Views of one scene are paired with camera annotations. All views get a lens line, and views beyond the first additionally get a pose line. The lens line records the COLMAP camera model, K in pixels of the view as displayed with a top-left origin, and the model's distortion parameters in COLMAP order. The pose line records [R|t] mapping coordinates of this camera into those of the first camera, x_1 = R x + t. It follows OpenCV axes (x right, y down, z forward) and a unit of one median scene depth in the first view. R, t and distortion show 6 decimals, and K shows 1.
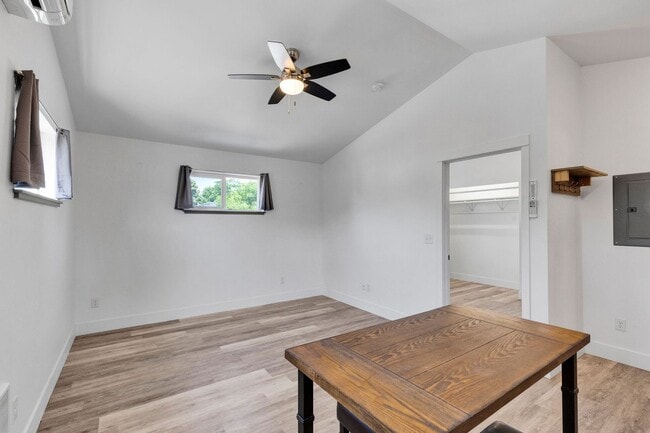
lens RADIAL K [[298.2, 0, 325.5], [0, 298.2, 217.5], [0, 0, 1]] dist [0.007901, -0.000982]
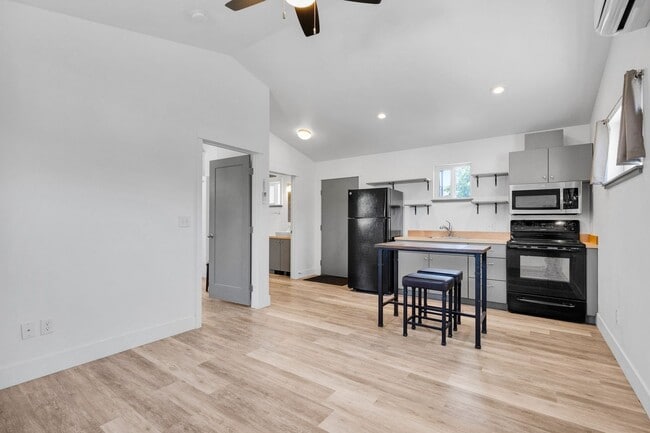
lens RADIAL K [[298.2, 0, 320.0], [0, 298.2, 217.3], [0, 0, 1]] dist [0.007901, -0.000982]
pose [[-0.329174, 0.010367, 0.944212, -0.647483], [-0.015574, 0.999744, -0.016407, 0.069214], [-0.944141, -0.020106, -0.328929, 0.983415]]
